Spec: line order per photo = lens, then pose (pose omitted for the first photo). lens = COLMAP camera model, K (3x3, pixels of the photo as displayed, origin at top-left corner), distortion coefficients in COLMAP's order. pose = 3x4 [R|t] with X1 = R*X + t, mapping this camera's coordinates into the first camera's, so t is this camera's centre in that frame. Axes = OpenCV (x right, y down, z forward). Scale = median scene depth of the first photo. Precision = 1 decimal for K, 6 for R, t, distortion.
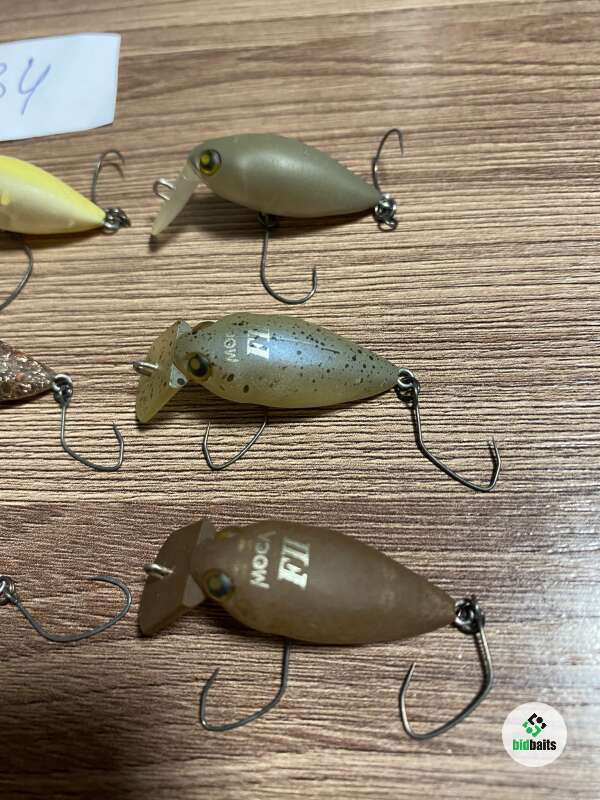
lens RADIAL K [[633.1, 0, 307.5], [0, 633.1, 388.9], [0, 0, 1]] dist [-0.038046, 0.001051]
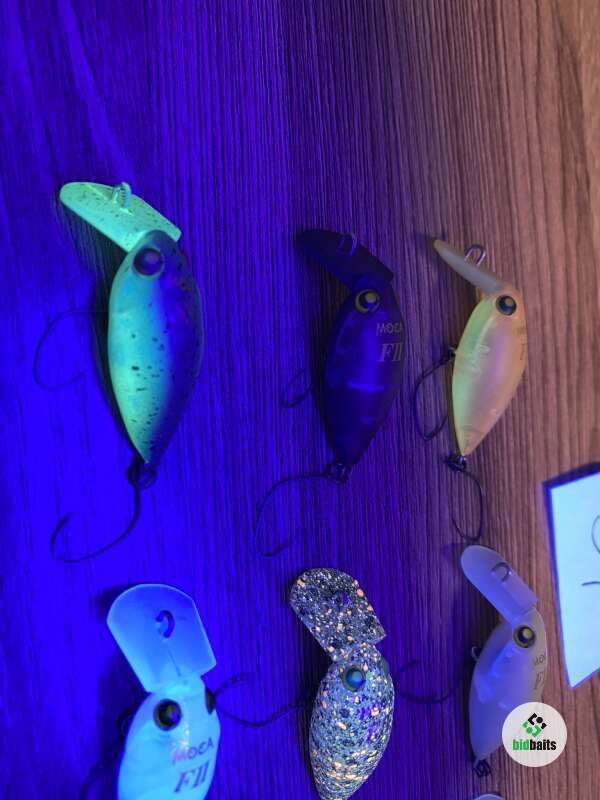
lens RADIAL K [[633.1, 0, 307.5], [0, 633.1, 388.9], [0, 0, 1]] dist [-0.038046, 0.001051]
pose [[0.037021, 0.986398, 0.160154, -1.252190], [-0.998492, 0.043014, -0.034118, 0.035747], [-0.040542, -0.158649, 0.986502, 0.083645]]
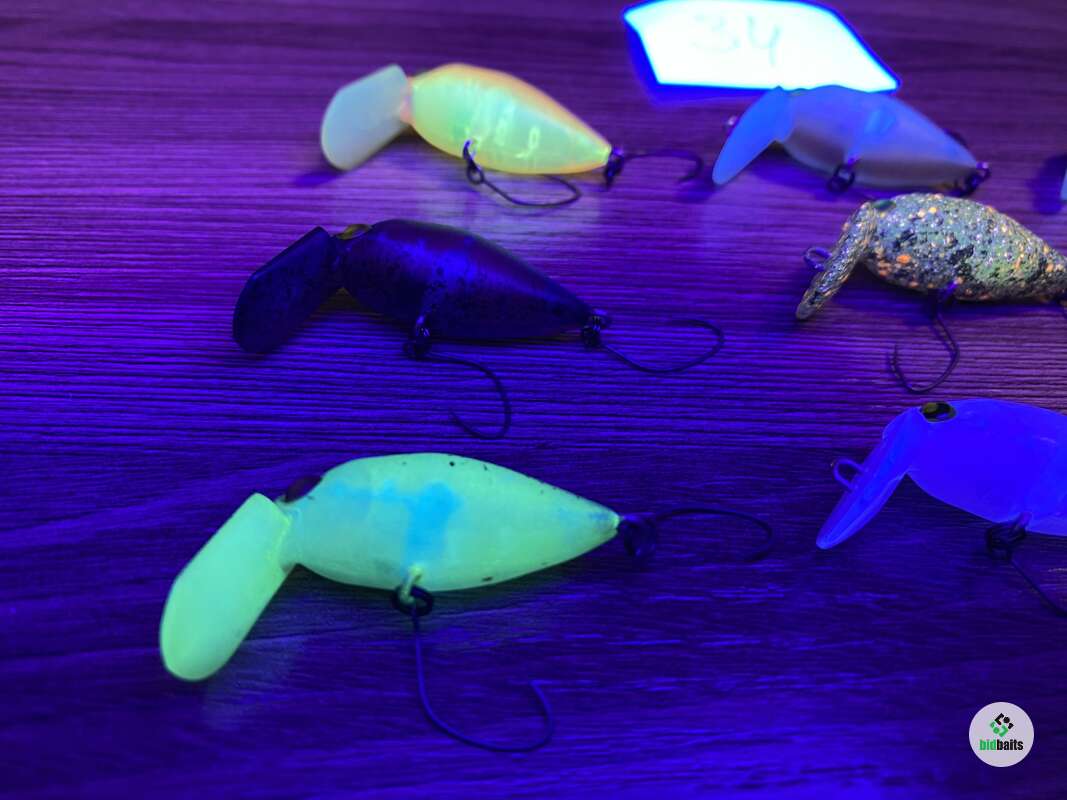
lens RADIAL K [[844.4, 0, 537.2], [0, 844.4, 391.9], [0, 0, 1]] dist [-0.038046, 0.001051]
pose [[0.976673, 0.071247, 0.202566, -1.277193], [-0.017385, 0.966490, -0.256116, 0.371651], [-0.214026, 0.246620, 0.945183, 0.136489]]
